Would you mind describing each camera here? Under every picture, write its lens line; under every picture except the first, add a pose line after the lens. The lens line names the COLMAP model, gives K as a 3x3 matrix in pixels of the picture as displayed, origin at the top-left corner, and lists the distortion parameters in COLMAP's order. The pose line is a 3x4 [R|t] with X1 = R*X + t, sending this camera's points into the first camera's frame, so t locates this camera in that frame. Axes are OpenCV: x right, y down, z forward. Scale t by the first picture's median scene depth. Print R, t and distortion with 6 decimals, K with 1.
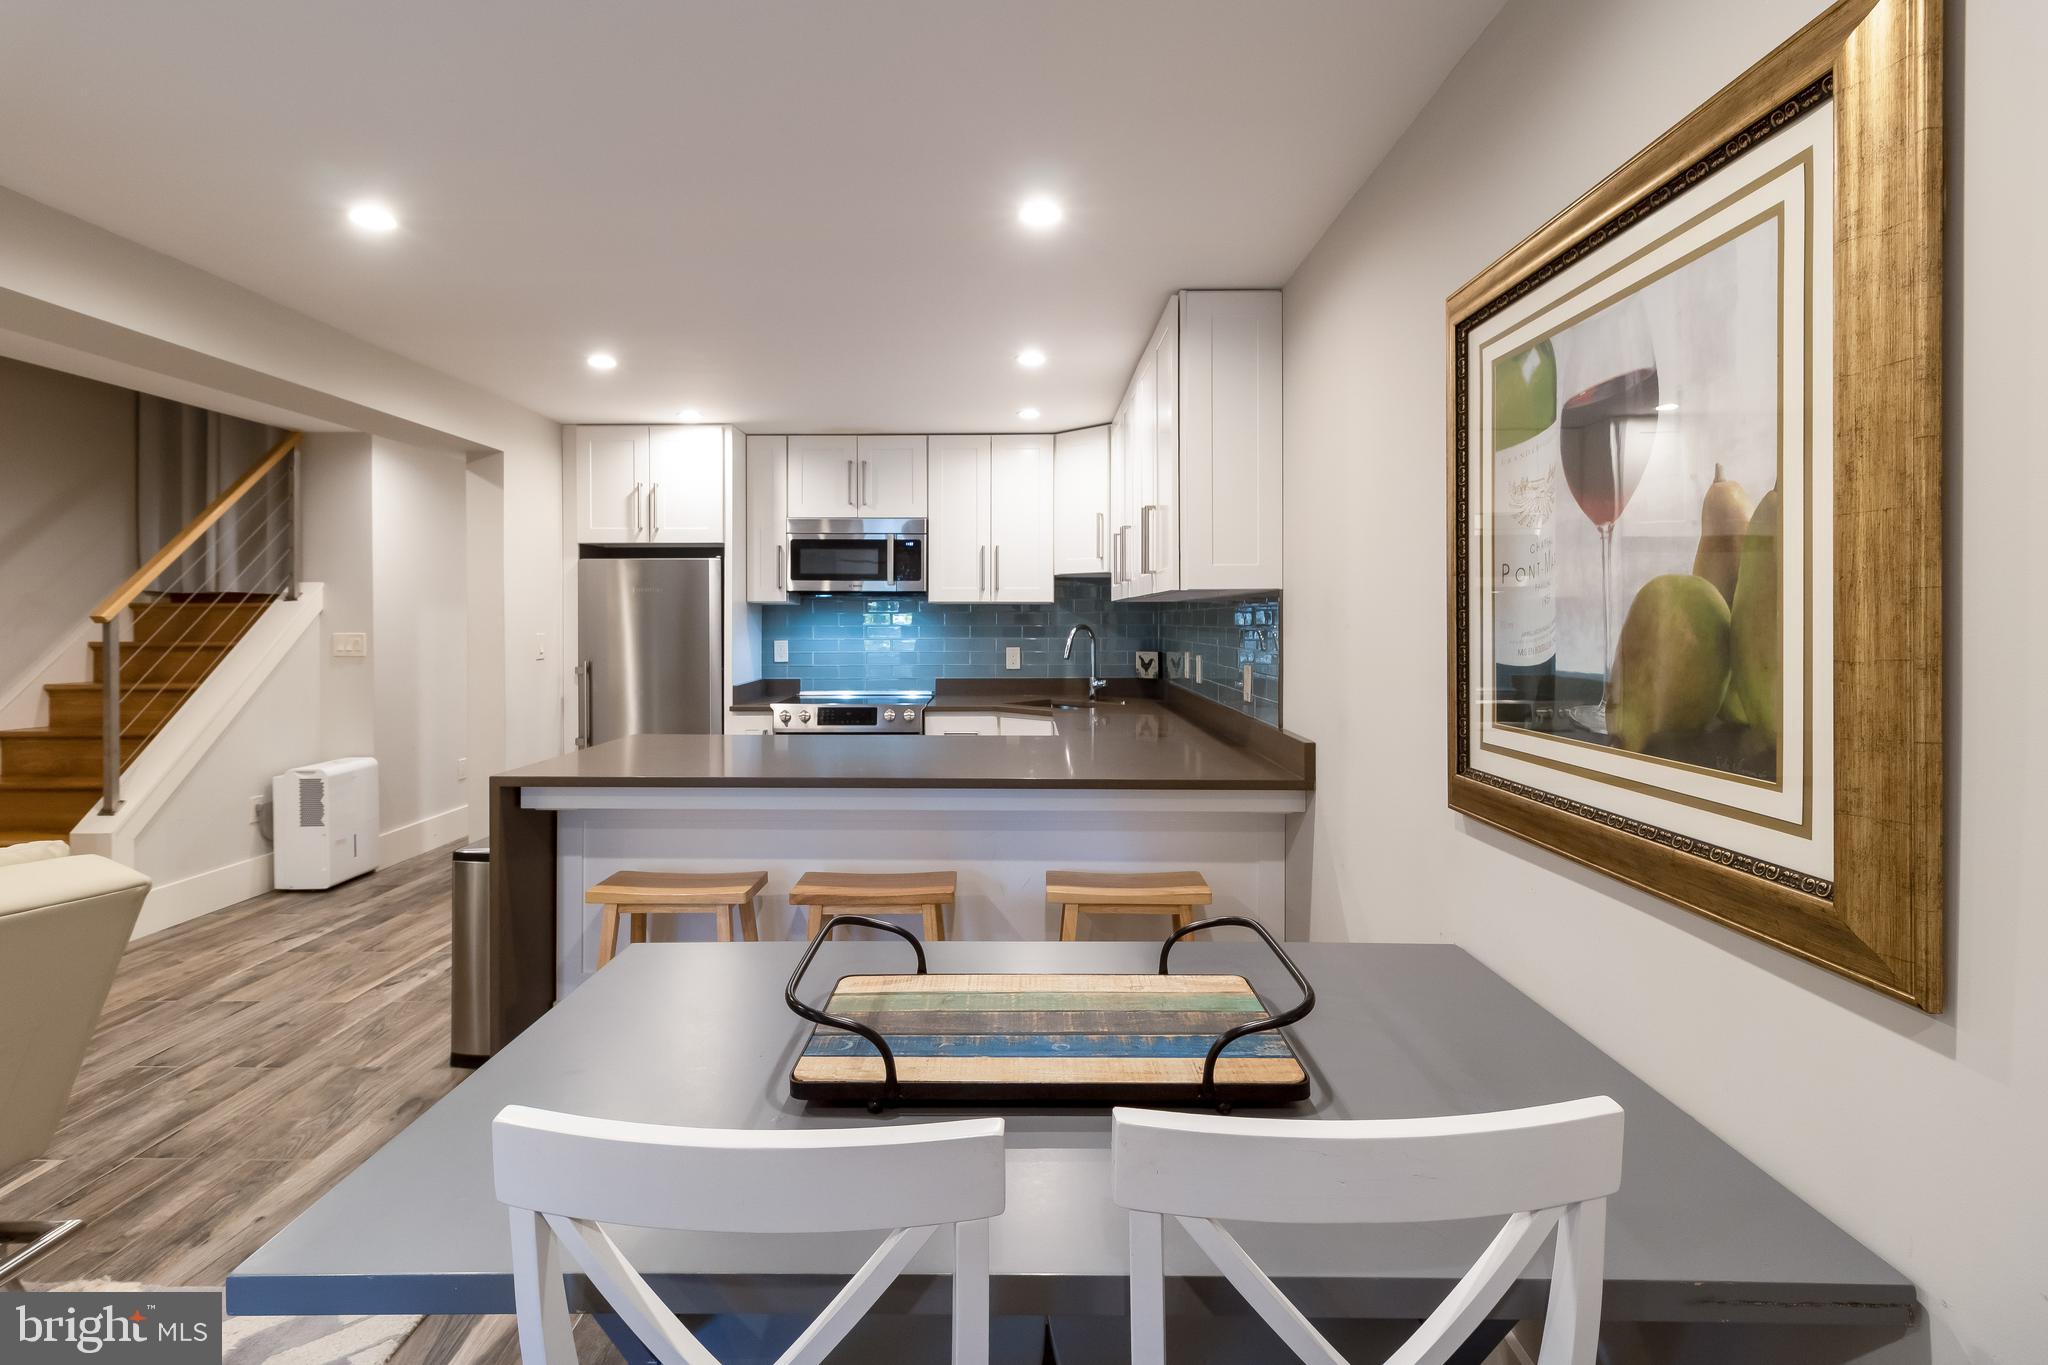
lens RADIAL K [[966.8, 0, 1003.2], [0, 966.8, 625.7], [0, 0, 1]] dist [0.003321, 0.000758]
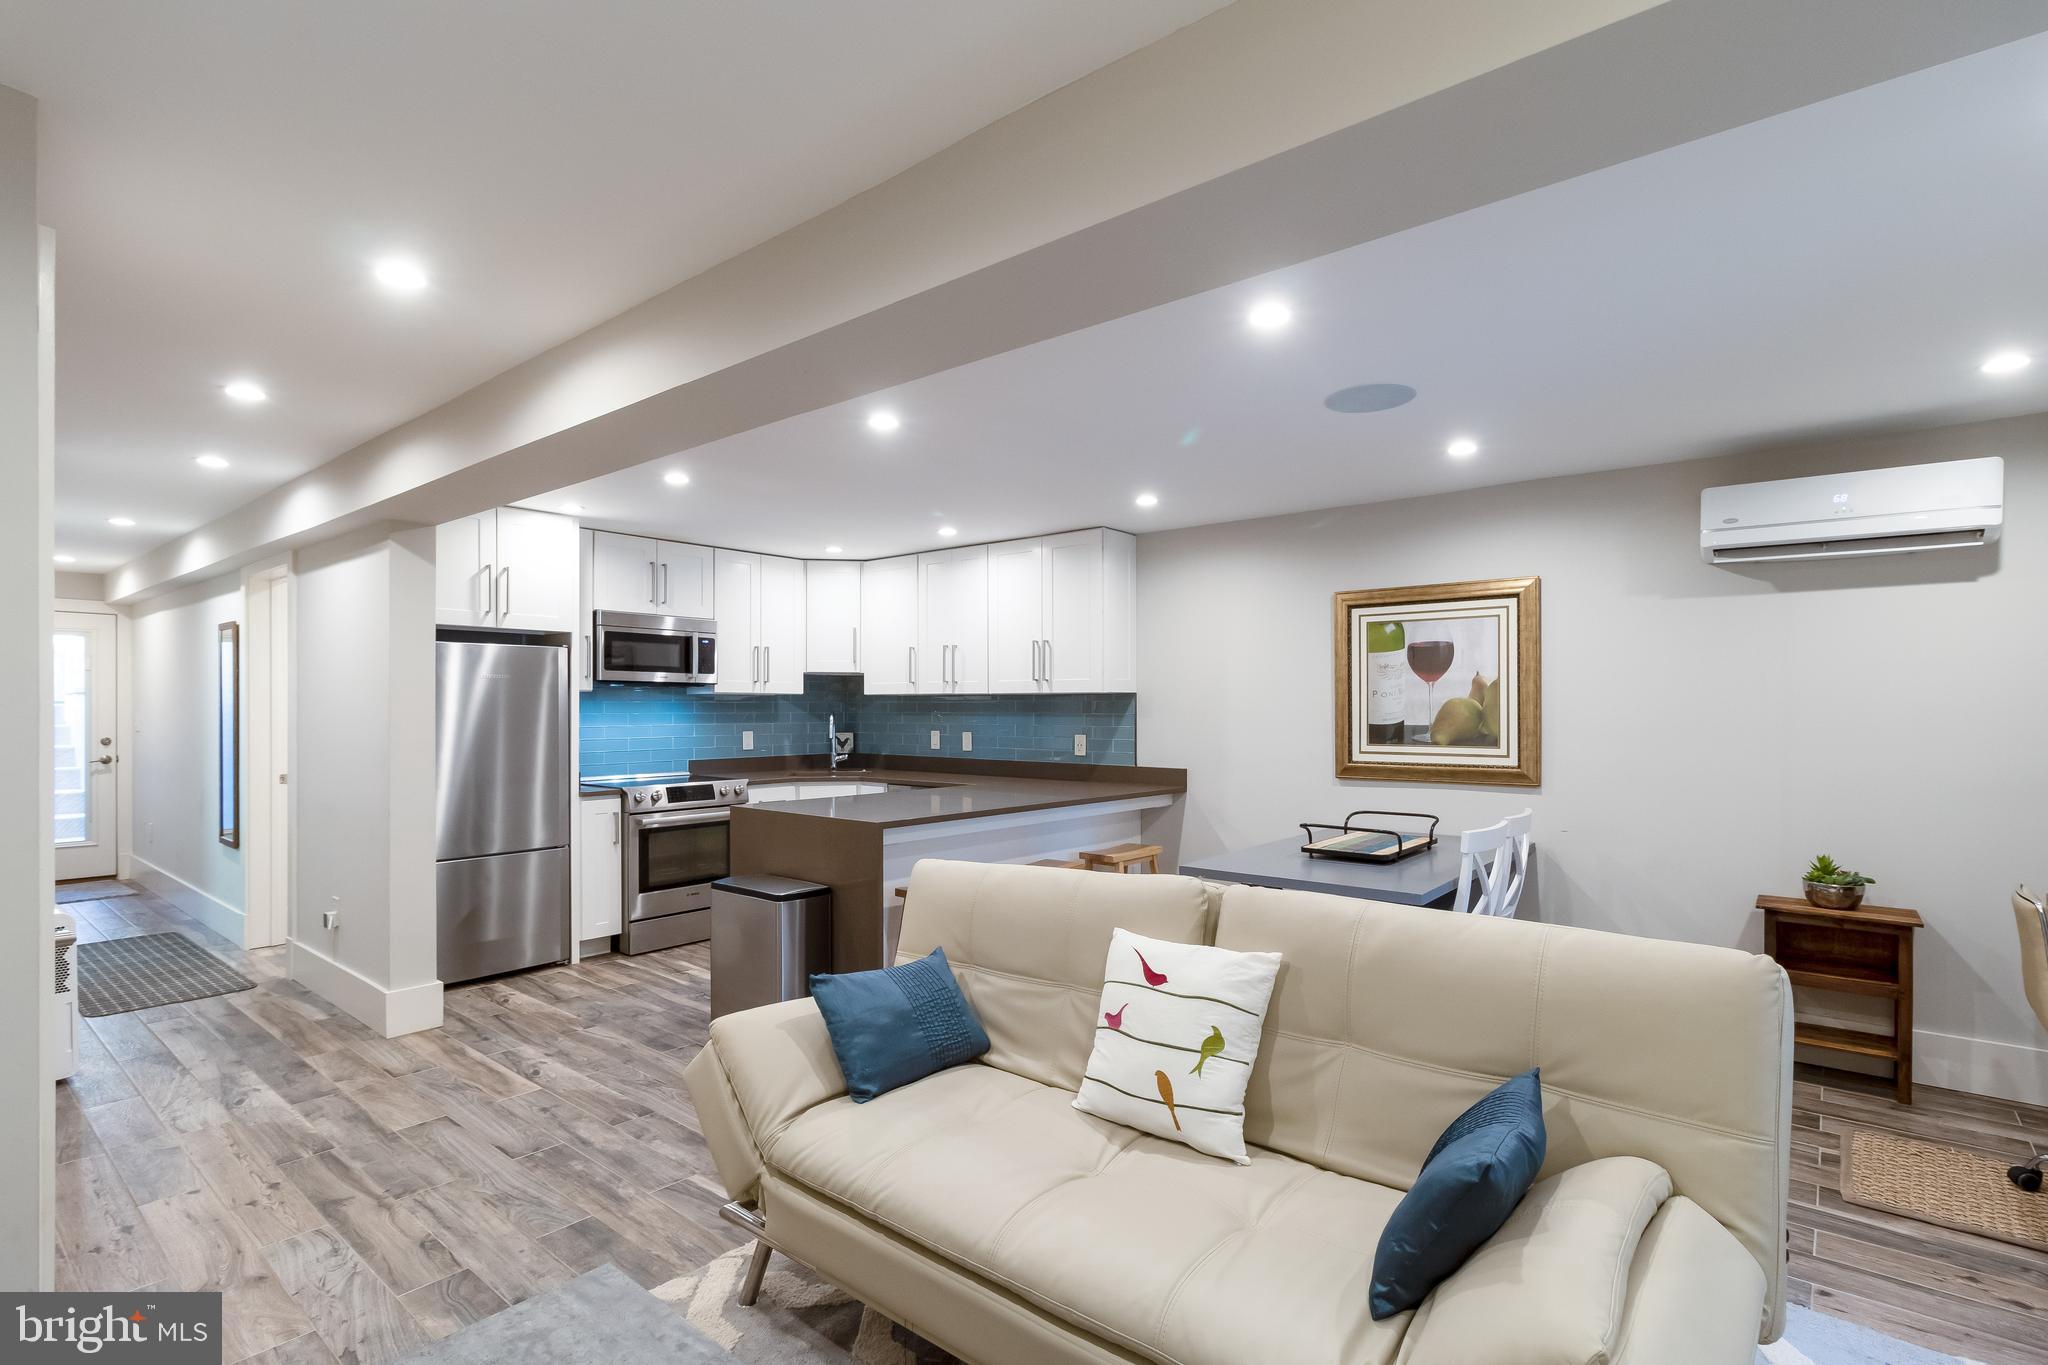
lens RADIAL K [[974.6, 0, 1029.3], [0, 974.6, 711.1], [0, 0, 1]] dist [0.003727, 0.000519]
pose [[0.625308, -0.000880, 0.780377, -0.794684], [0.003023, 0.999995, -0.001295, 0.000161], [-0.780372, 0.003169, 0.625308, -0.019558]]
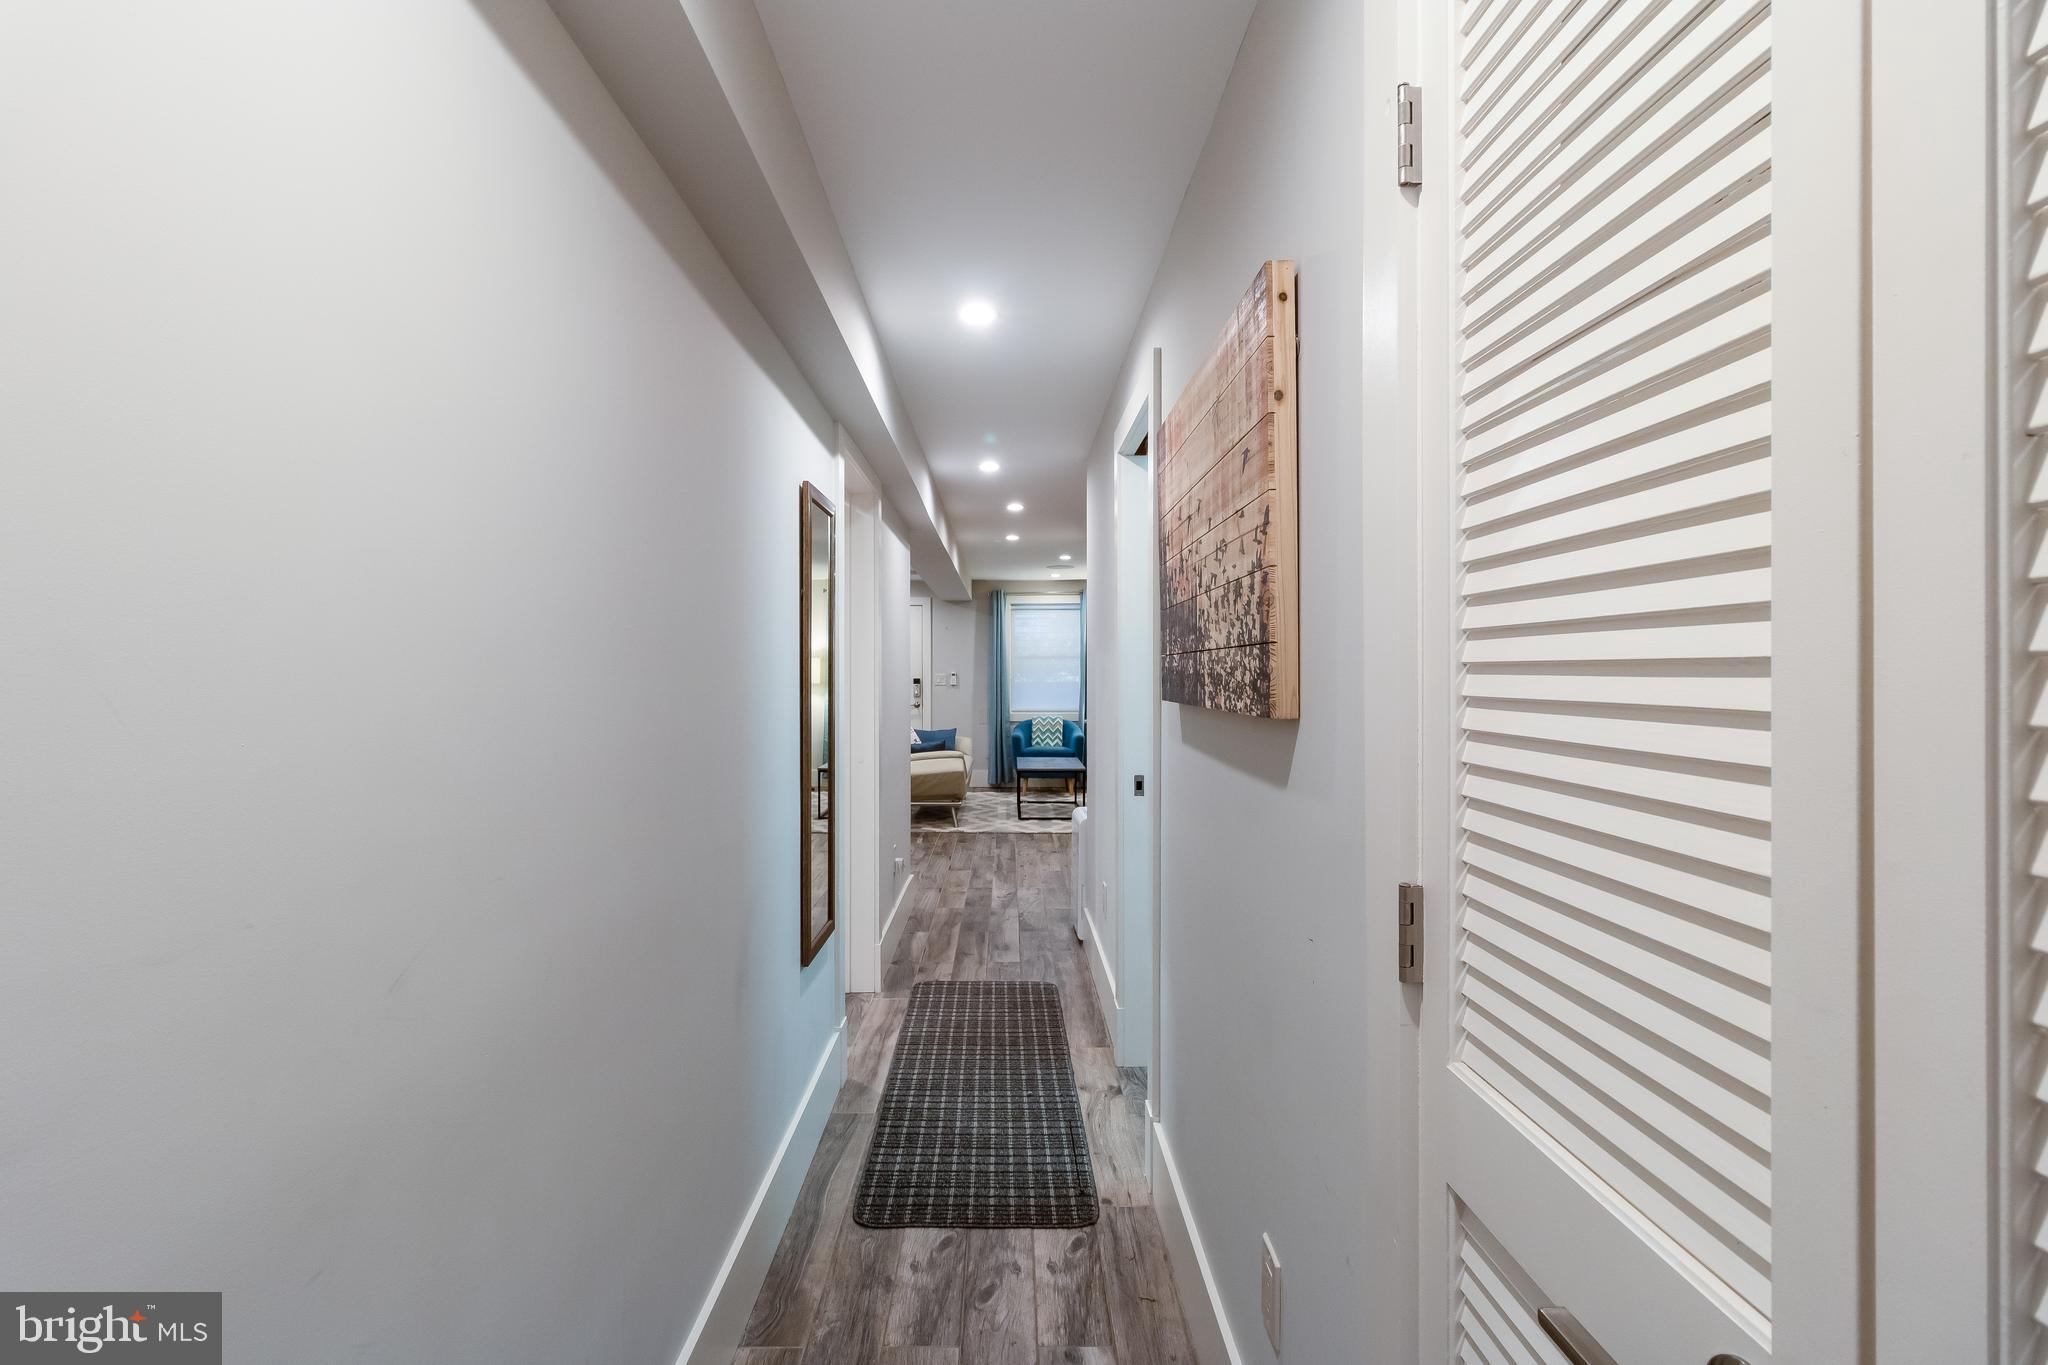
lens RADIAL K [[966.6, 0, 1013.6], [0, 966.6, 668.8], [0, 0, 1]] dist [0.005329, -0.000018]
pose [[-0.999700, 0.002387, -0.024394, -0.586329], [0.002278, 0.999987, 0.004497, -0.009625], [0.024404, 0.004440, -0.999692, 1.994888]]
